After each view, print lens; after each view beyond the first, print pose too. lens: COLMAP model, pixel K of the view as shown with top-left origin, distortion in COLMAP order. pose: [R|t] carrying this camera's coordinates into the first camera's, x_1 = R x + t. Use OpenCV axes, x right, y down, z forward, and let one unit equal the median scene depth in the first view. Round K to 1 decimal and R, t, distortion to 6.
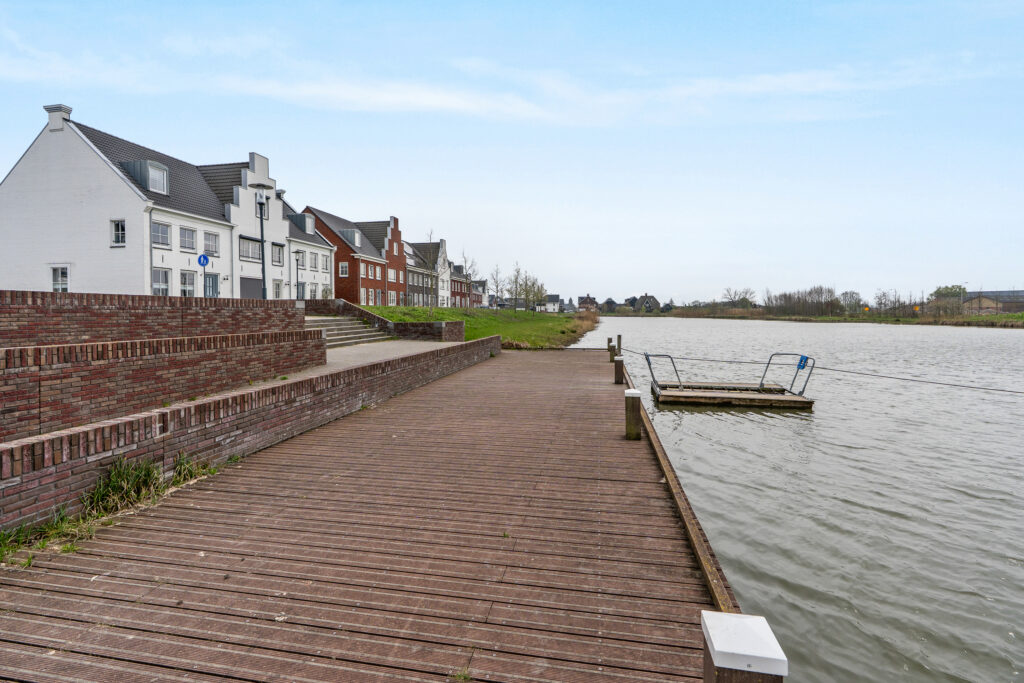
lens RADIAL K [[462.7, 0, 511.4], [0, 462.7, 337.9], [0, 0, 1]] dist [-0.000464, -0.000061]
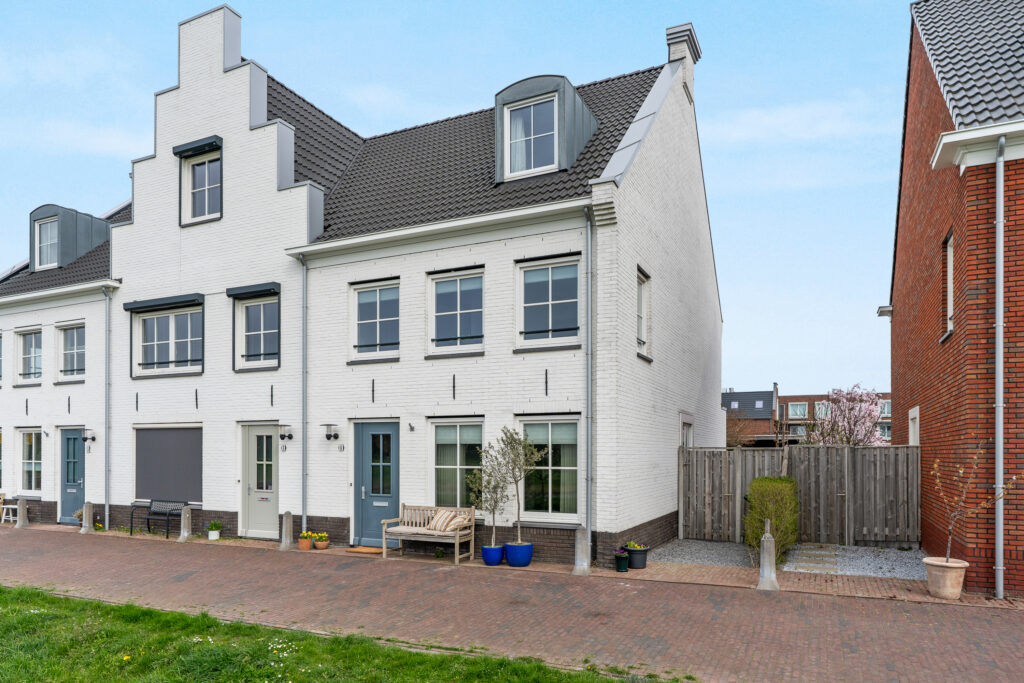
lens RADIAL K [[677.4, 0, 512.9], [0, 677.4, 443.1], [0, 0, 1]] dist [-0.007427, -0.001286]
pose [[-0.267323, -0.008058, -0.963573, -0.108823], [-0.054893, 0.998469, 0.006879, -0.082079], [0.962042, 0.054733, -0.267356, 0.825545]]
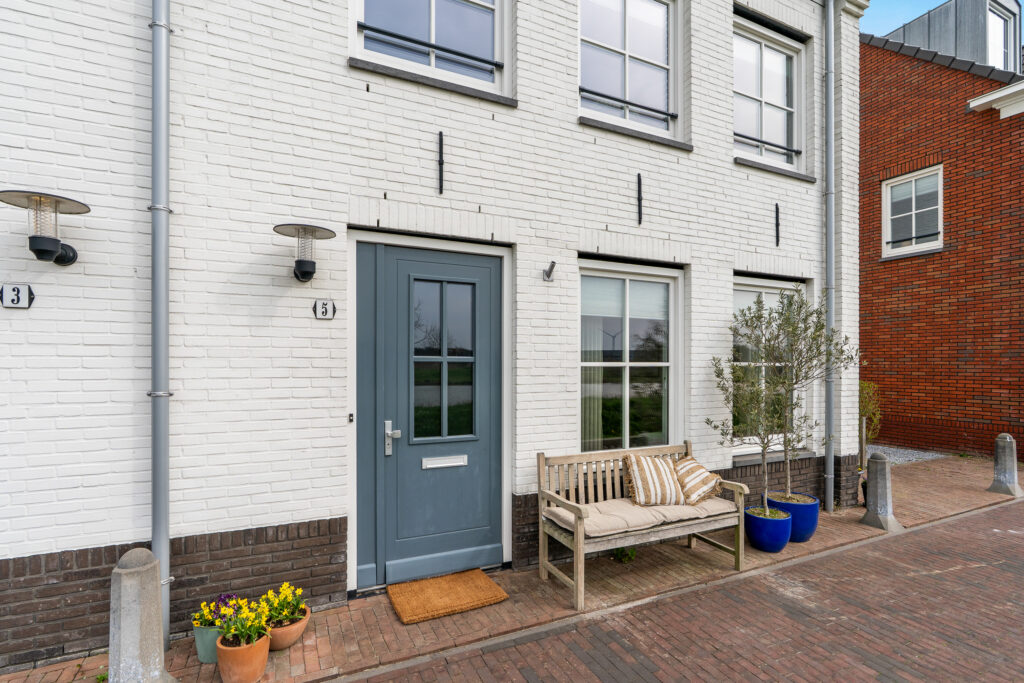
lens RADIAL K [[478.0, 0, 514.1], [0, 478.0, 364.5], [0, 0, 1]] dist [-0.003825, -0.000437]
pose [[0.573138, -0.004184, -0.819448, -0.266810], [-0.046810, 0.998187, -0.037836, -0.067791], [0.818121, 0.060043, 0.571903, 0.688195]]
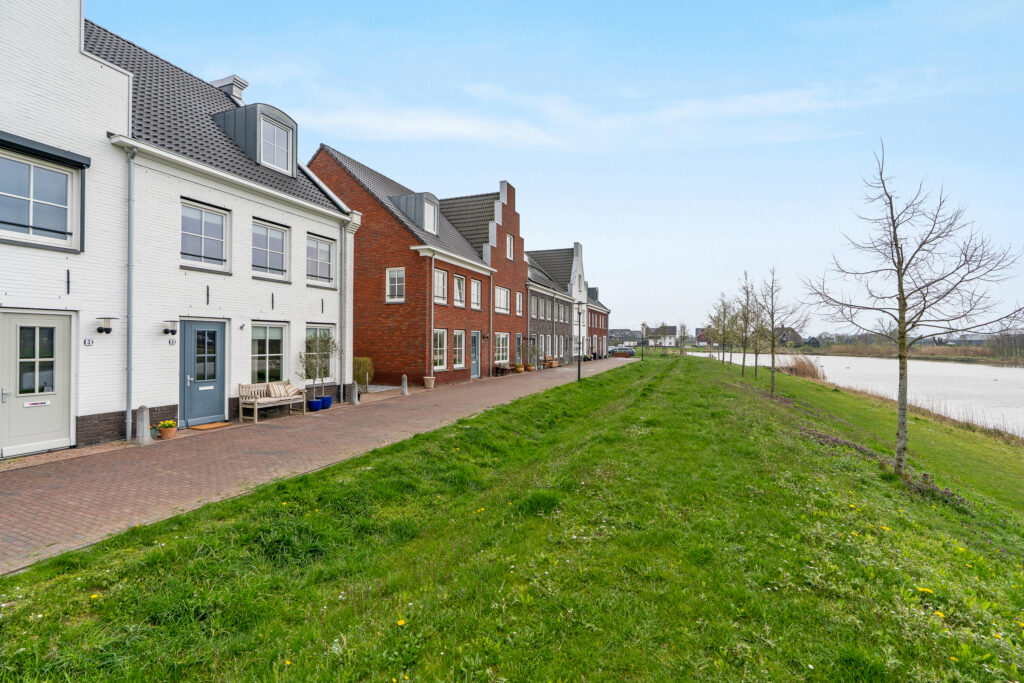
lens RADIAL K [[462.7, 0, 511.4], [0, 462.7, 337.9], [0, 0, 1]] dist [-0.000464, -0.000061]
pose [[0.980163, -0.003724, -0.198156, -0.158299], [-0.009643, 0.997743, -0.066448, -0.066119], [0.197956, 0.067040, 0.977916, 0.549368]]
